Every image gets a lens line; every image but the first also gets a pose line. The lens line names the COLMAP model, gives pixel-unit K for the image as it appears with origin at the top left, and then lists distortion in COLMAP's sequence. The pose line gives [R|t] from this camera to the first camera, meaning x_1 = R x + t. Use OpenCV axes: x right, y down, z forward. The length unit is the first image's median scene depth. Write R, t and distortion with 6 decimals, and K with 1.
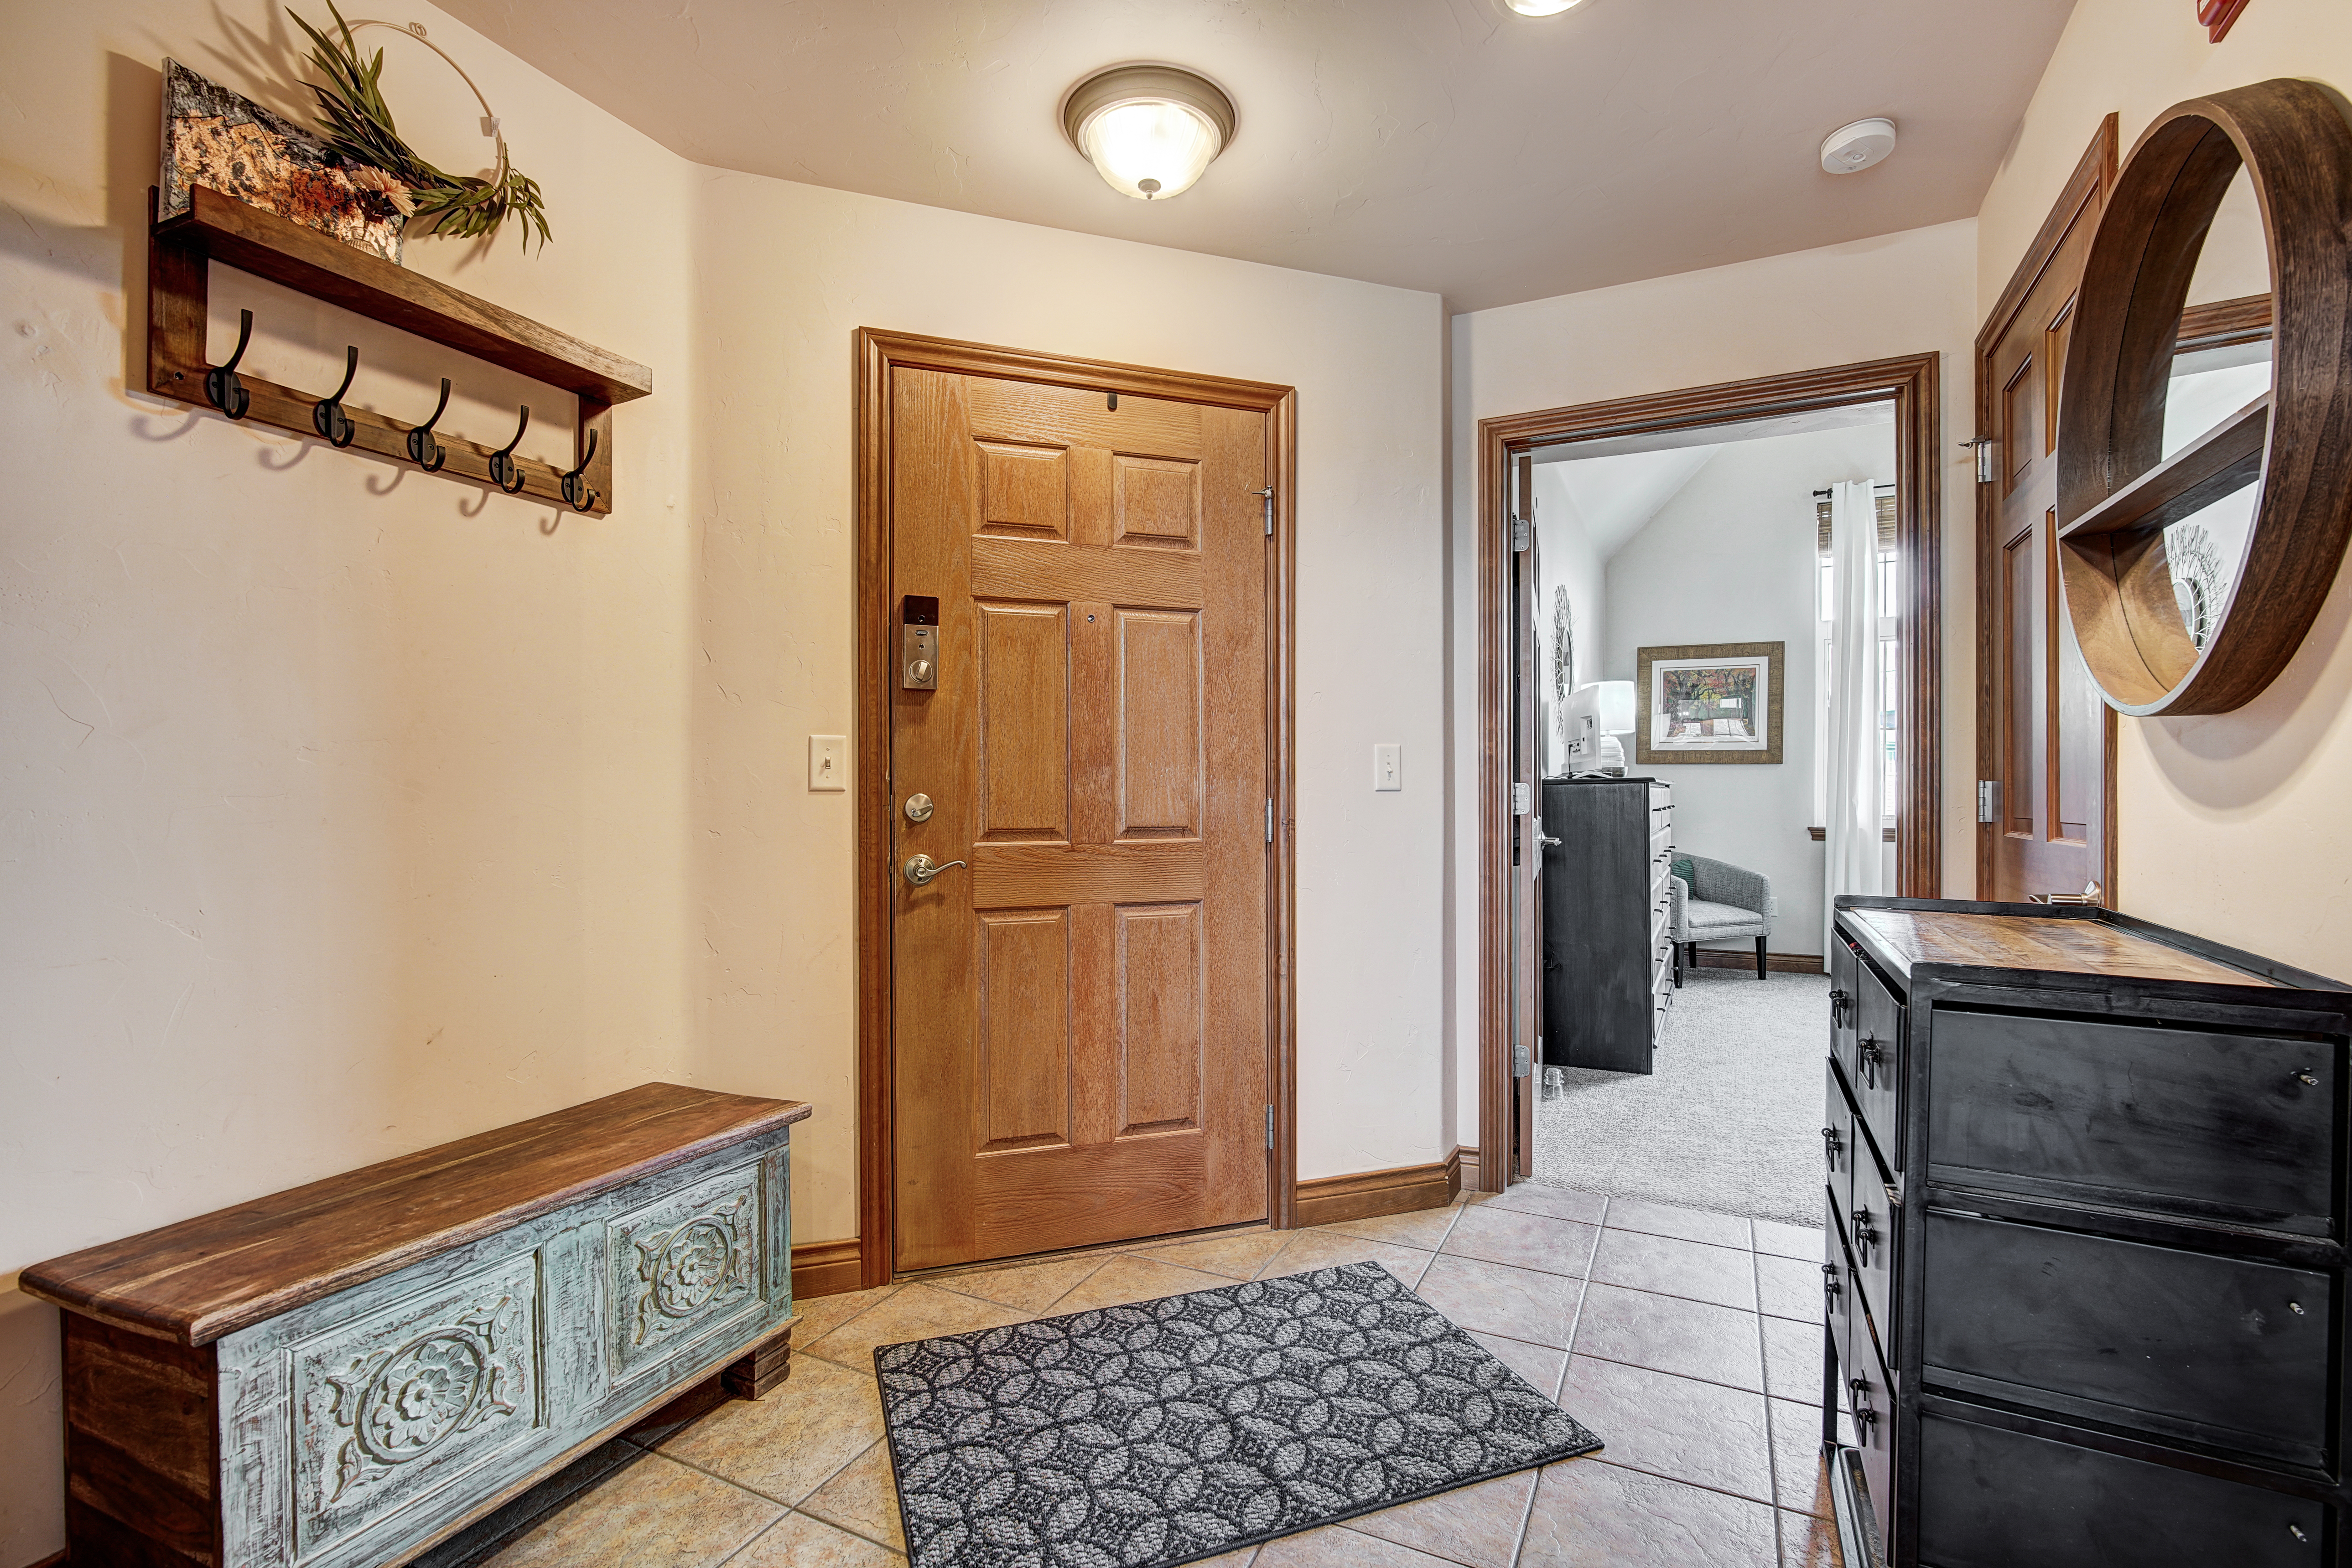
lens RADIAL K [[1059.9, 0, 1176.0], [0, 1059.9, 784.0], [0, 0, 1]] dist [-0.003824, 0.000514]
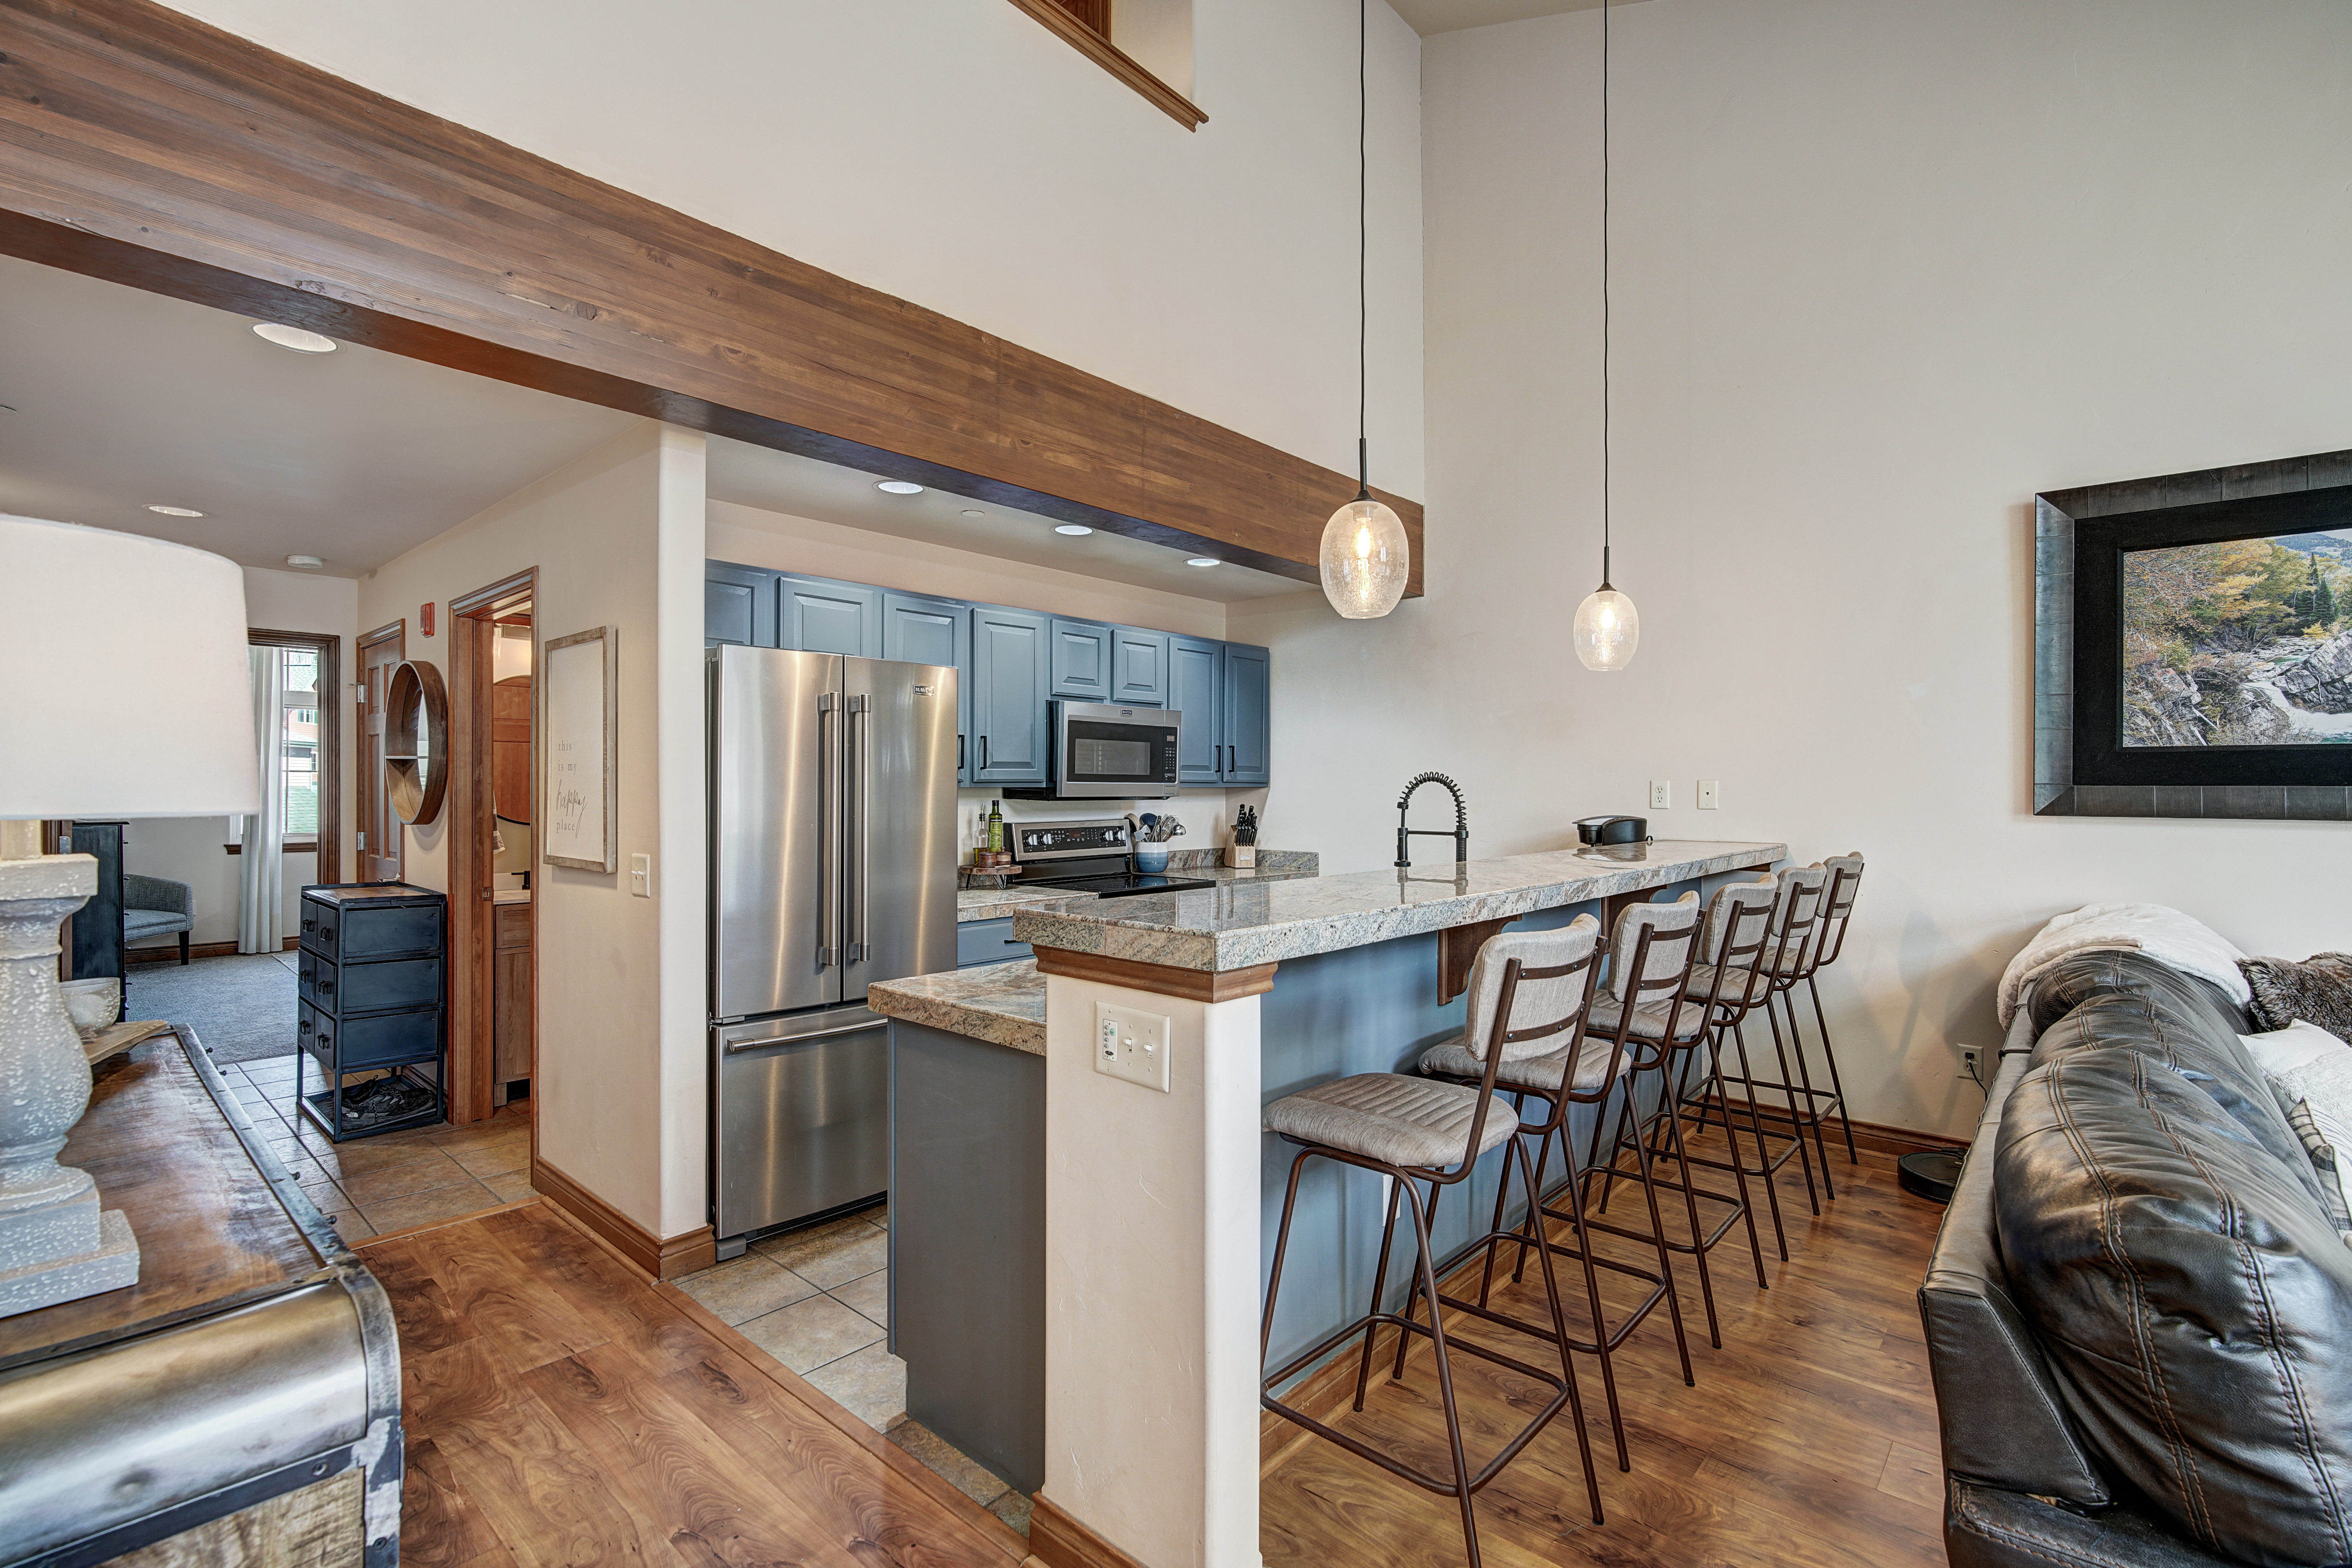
lens RADIAL K [[1059.9, 0, 1176.0], [0, 1059.9, 784.0], [0, 0, 1]] dist [-0.003824, 0.000514]
pose [[0.257150, -0.003377, 0.966366, -1.008192], [-0.004534, 0.999979, 0.004700, -0.124503], [-0.966361, -0.005590, 0.257129, -1.313114]]
